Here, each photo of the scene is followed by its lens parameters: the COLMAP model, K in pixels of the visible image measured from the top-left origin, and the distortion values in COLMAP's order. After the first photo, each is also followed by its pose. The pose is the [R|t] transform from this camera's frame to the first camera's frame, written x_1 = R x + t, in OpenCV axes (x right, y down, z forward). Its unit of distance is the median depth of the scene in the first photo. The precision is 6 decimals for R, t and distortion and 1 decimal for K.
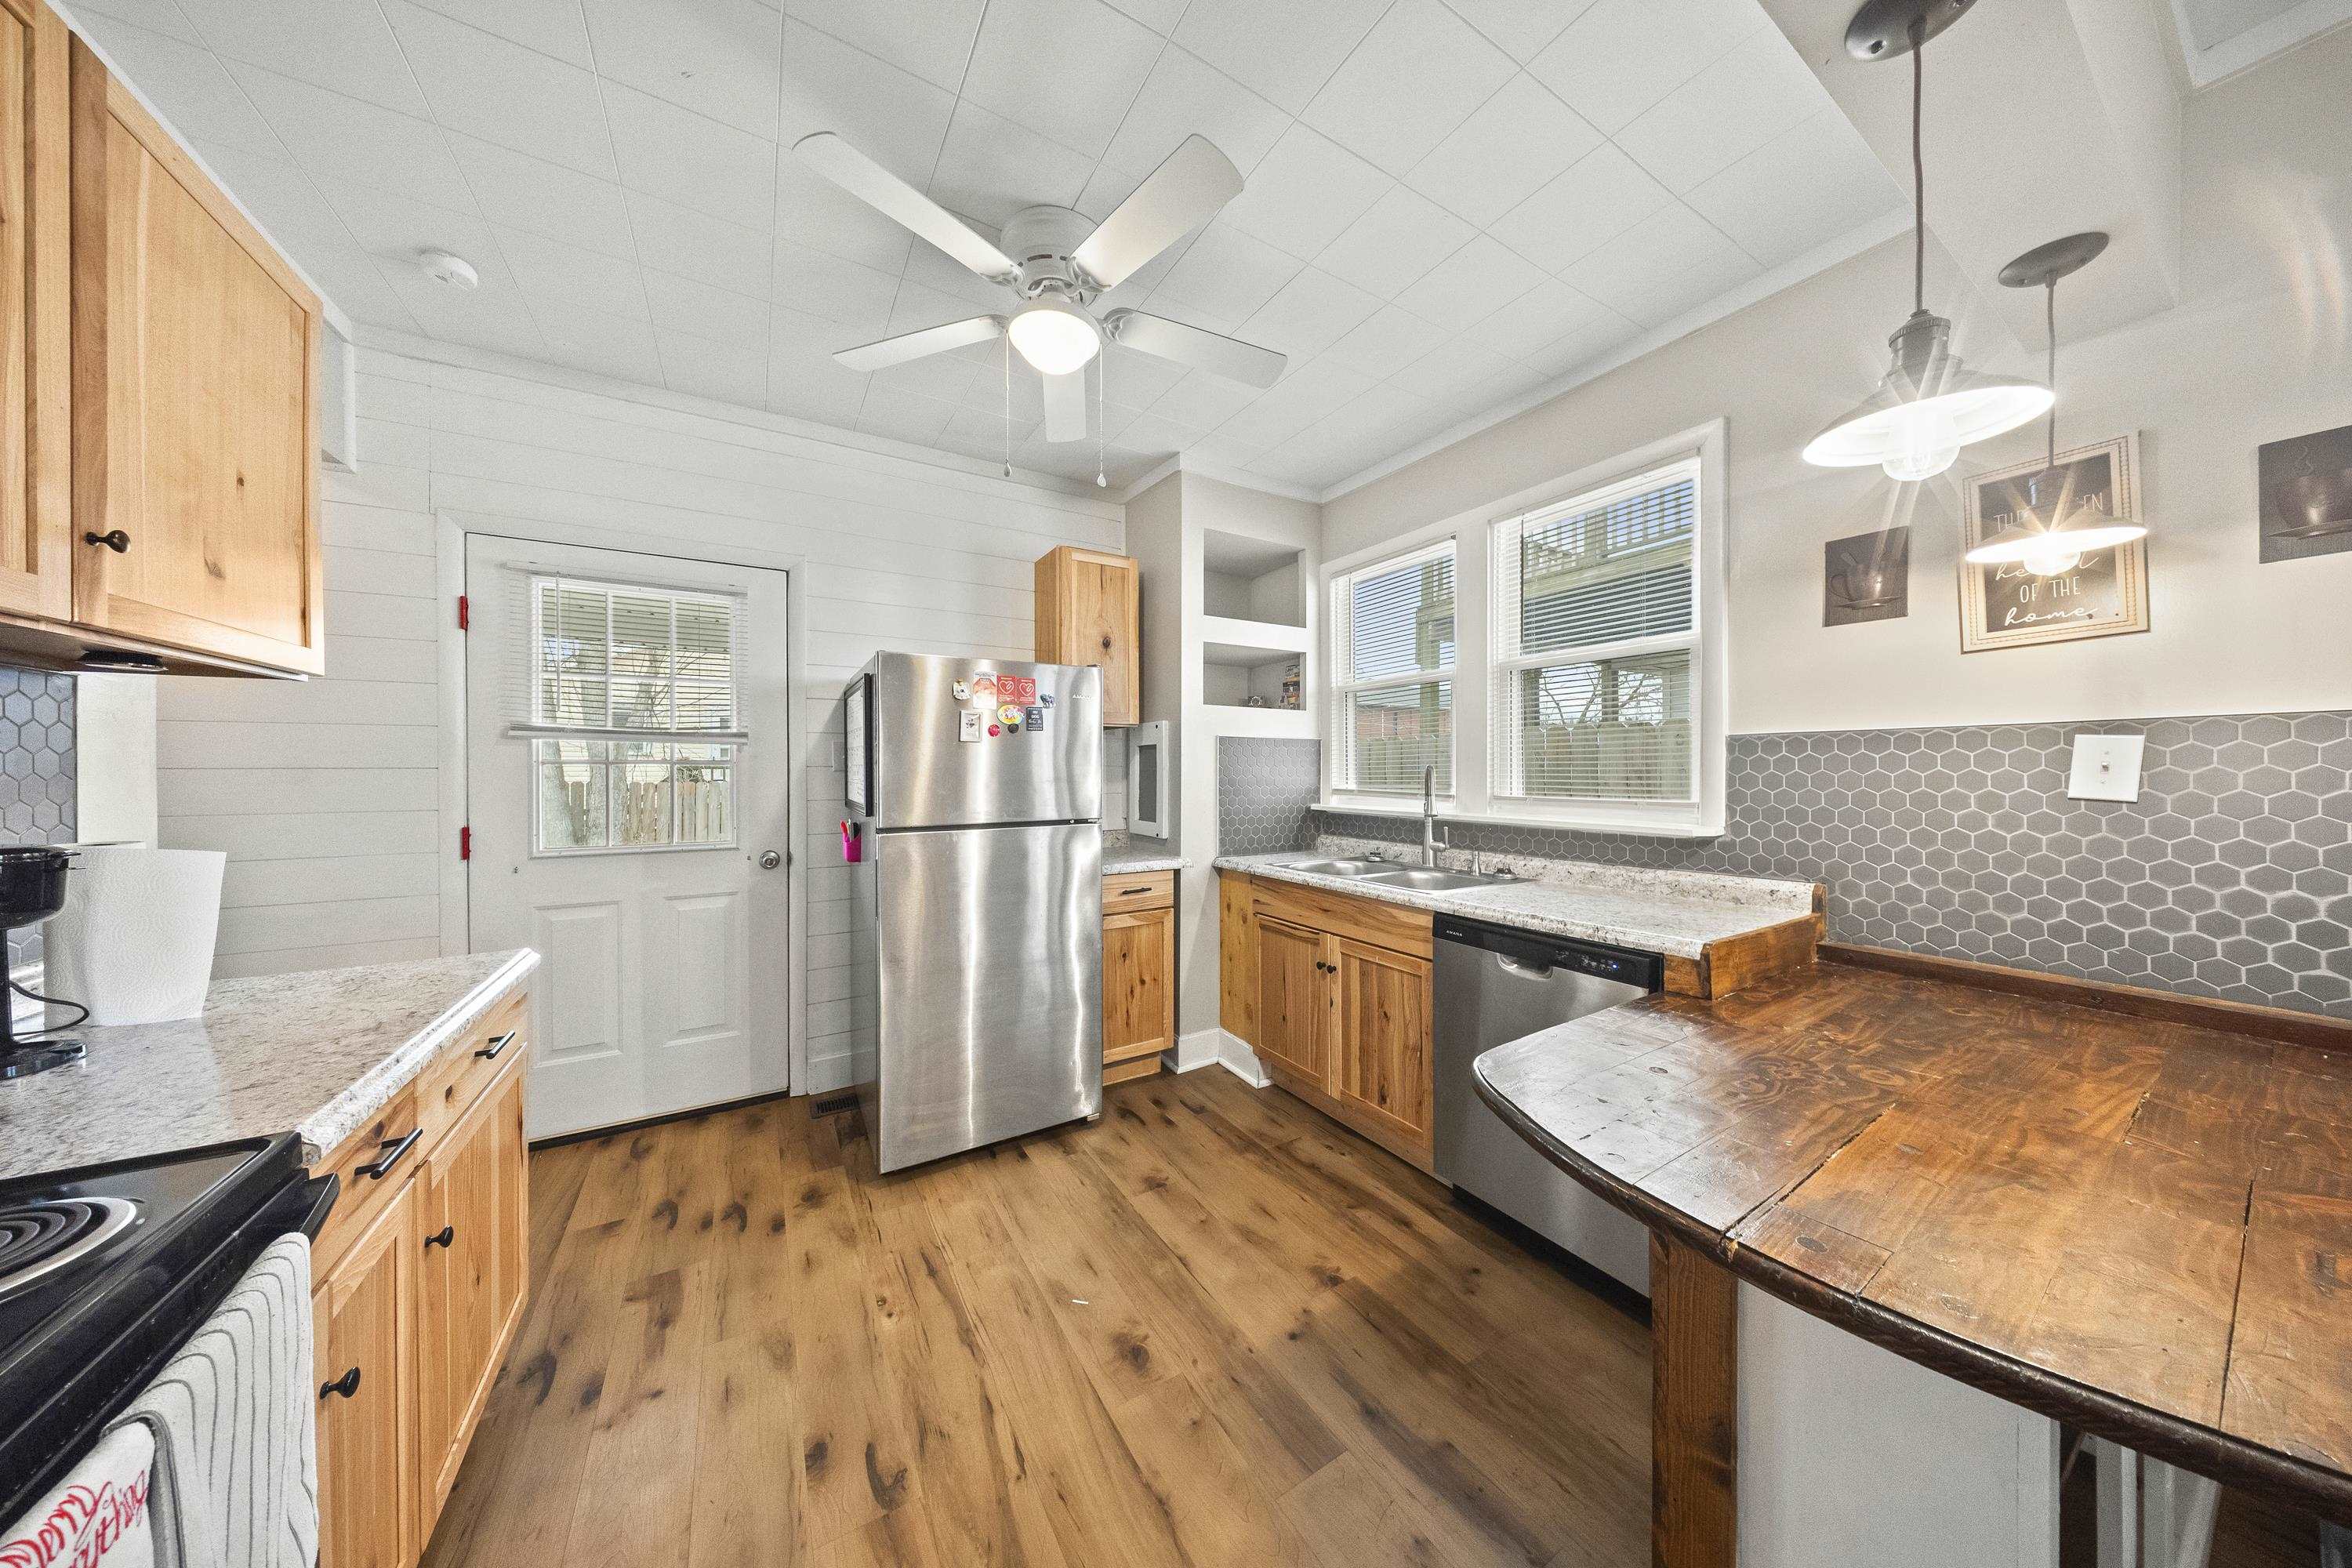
lens RADIAL K [[704.8, 0, 1172.8], [0, 704.8, 772.5], [0, 0, 1]] dist [0.001408, 0.000017]
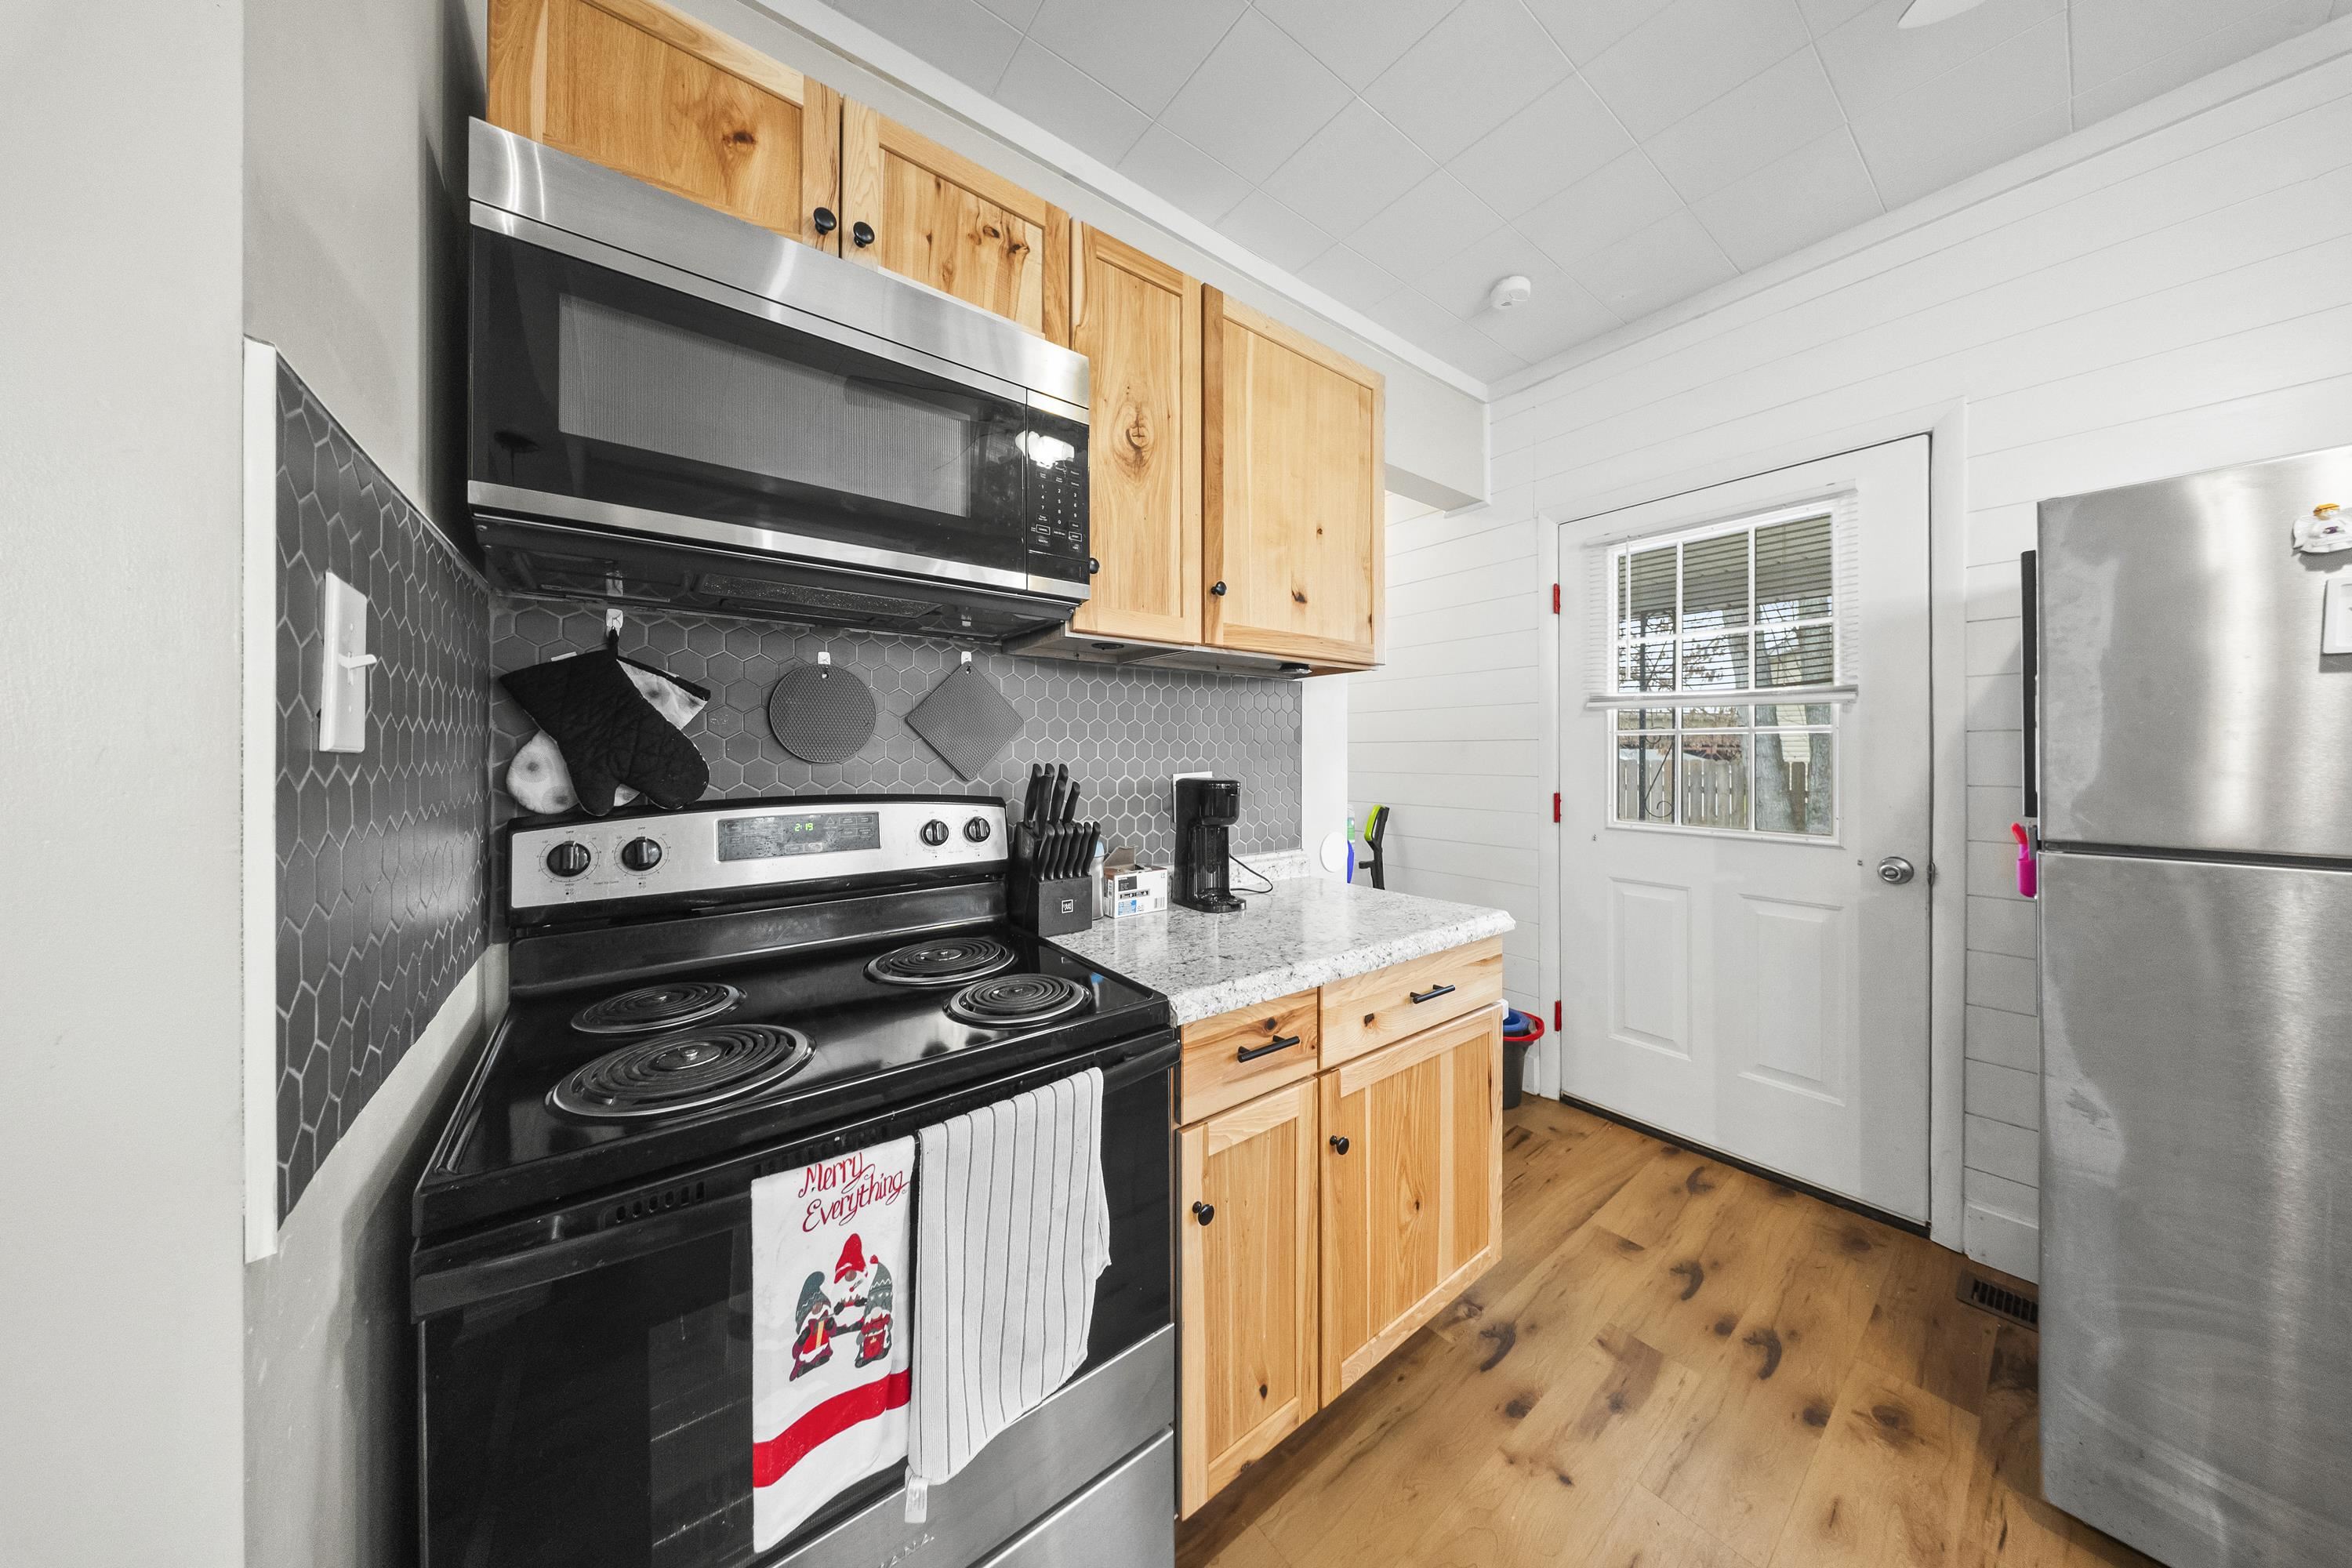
lens RADIAL K [[711.3, 0, 1181.4], [0, 711.3, 754.2], [0, 0, 1]] dist [0.000023, -0.000154]
pose [[0.116044, 0.003802, -0.993237, 0.027117], [-0.002856, 0.999990, 0.003494, 0.012963], [0.993240, 0.002431, 0.116054, 0.258928]]
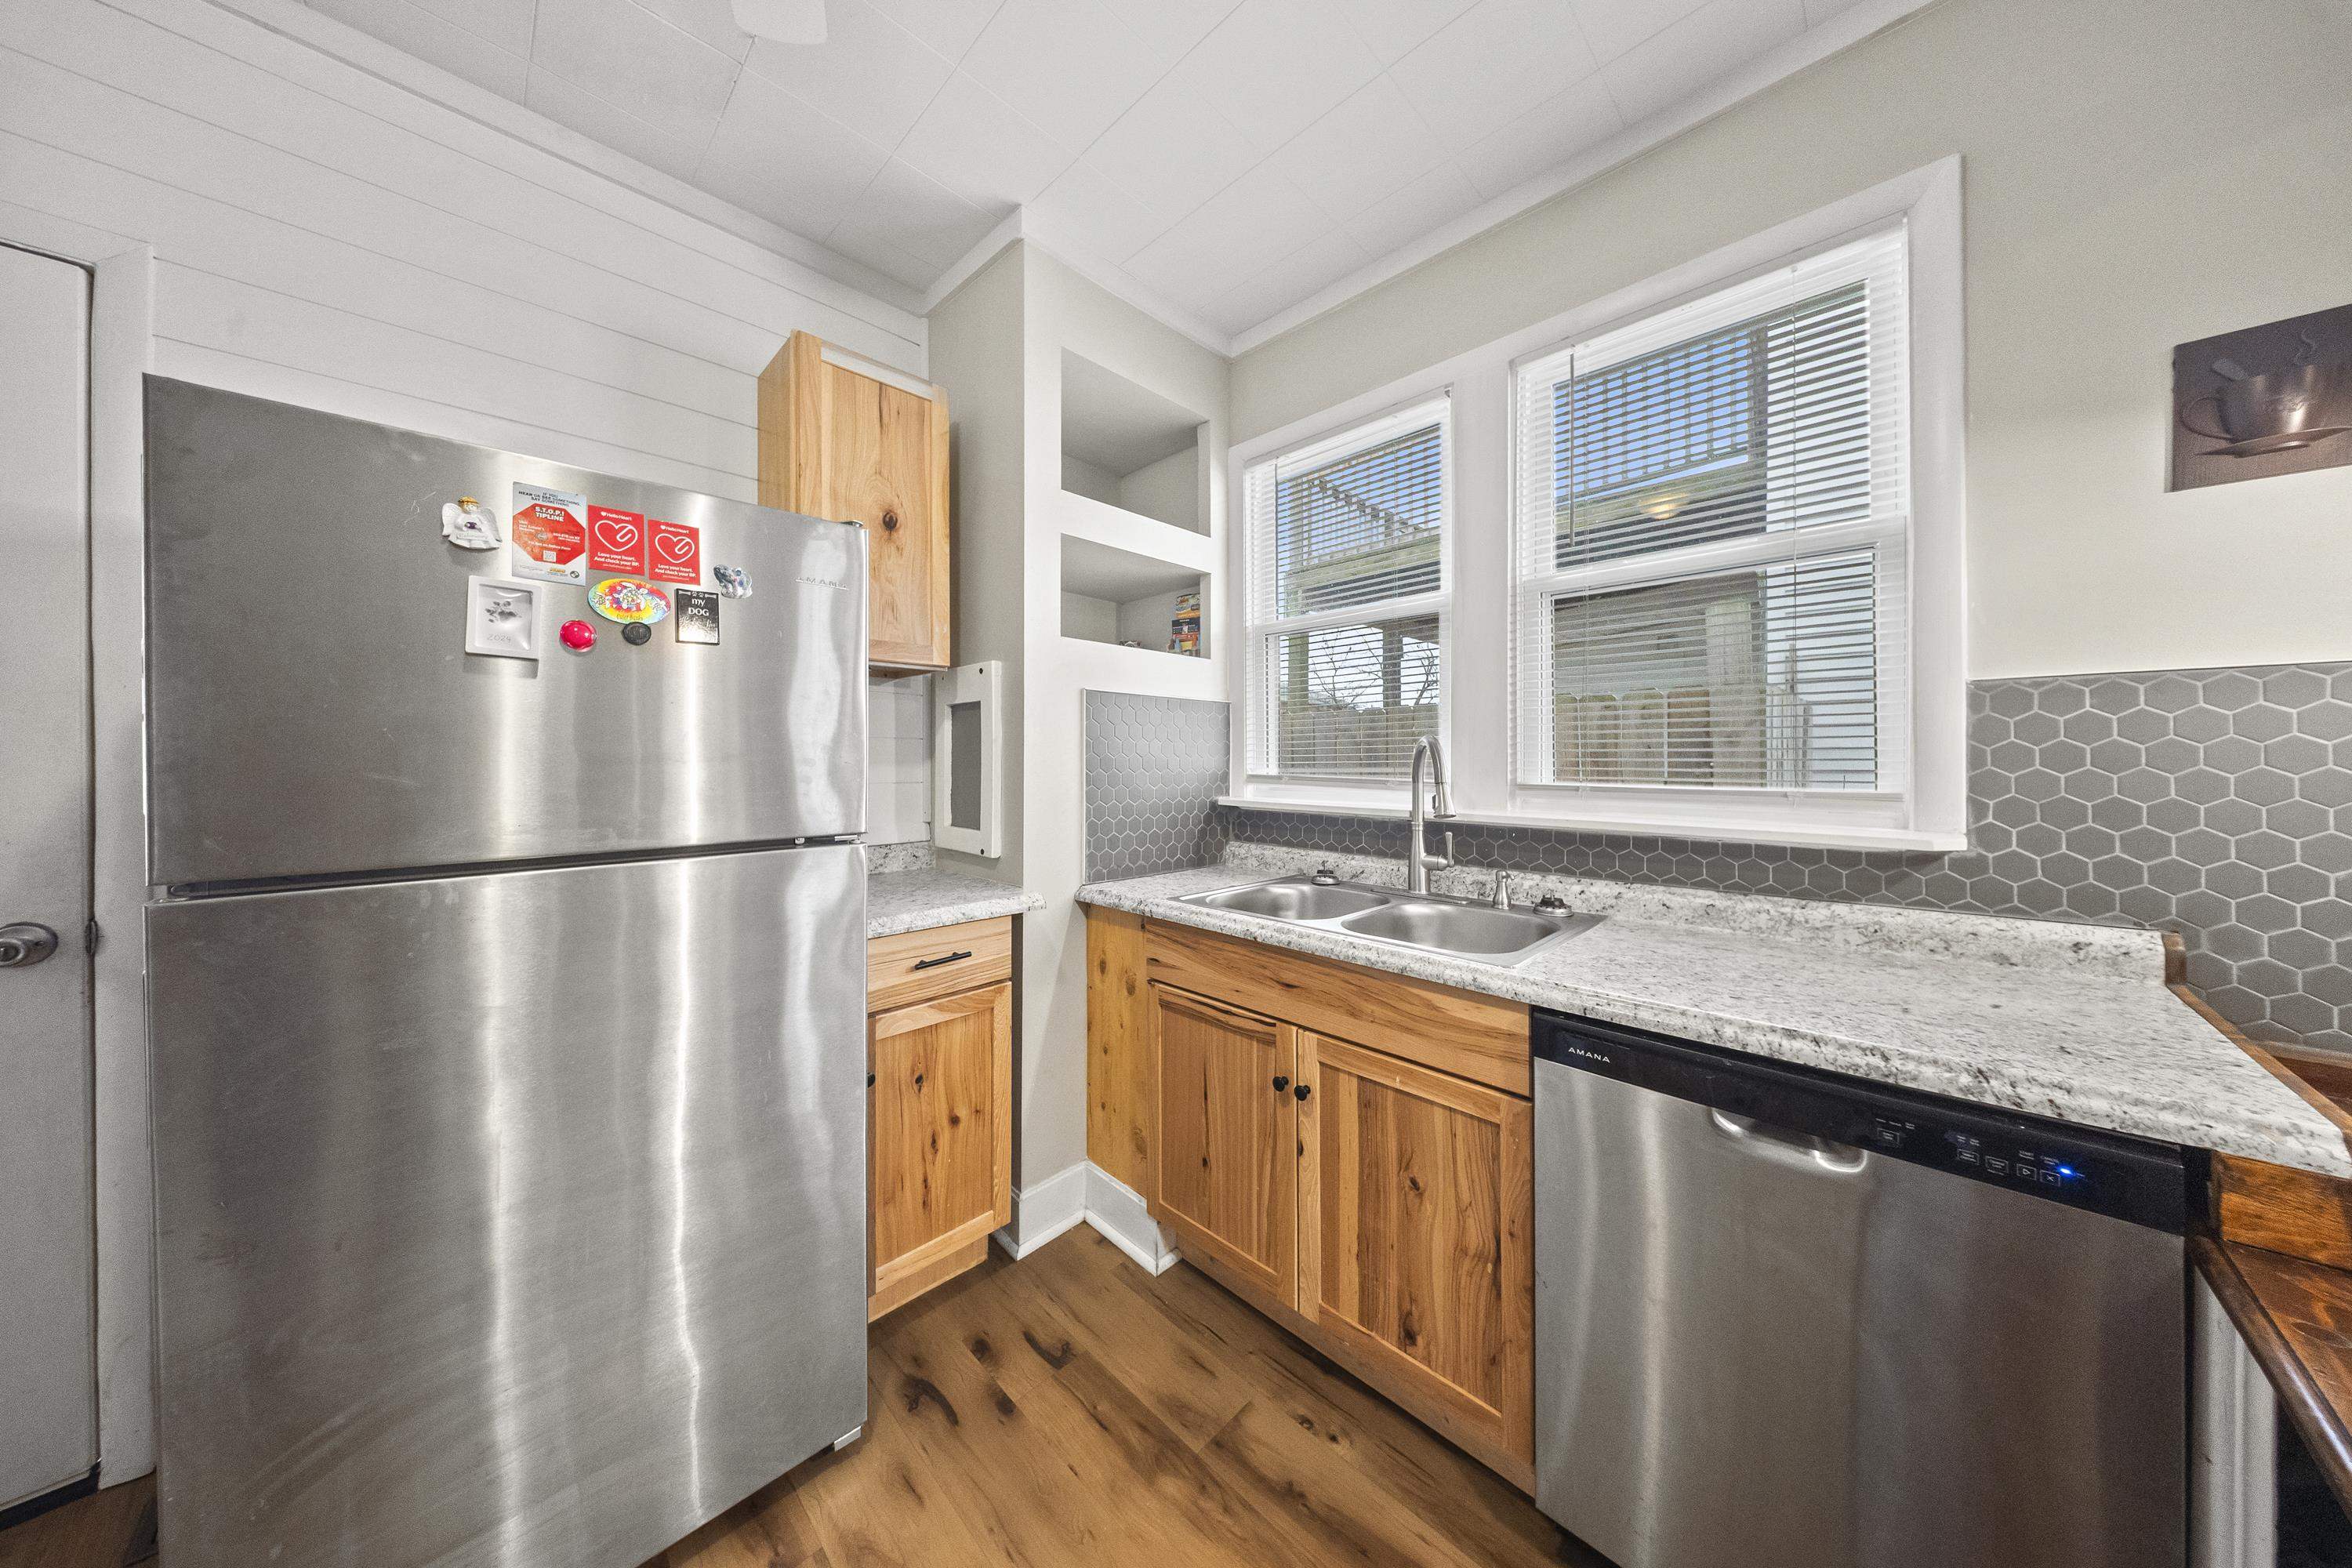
lens RADIAL K [[715.0, 0, 1178.4], [0, 715.0, 758.4], [0, 0, 1]] dist [-0.003985, -0.000181]
pose [[0.969381, 0.003648, 0.245534, -0.012325], [-0.003003, 0.999991, -0.002998, 0.013525], [-0.245543, 0.002169, 0.969383, 0.458547]]
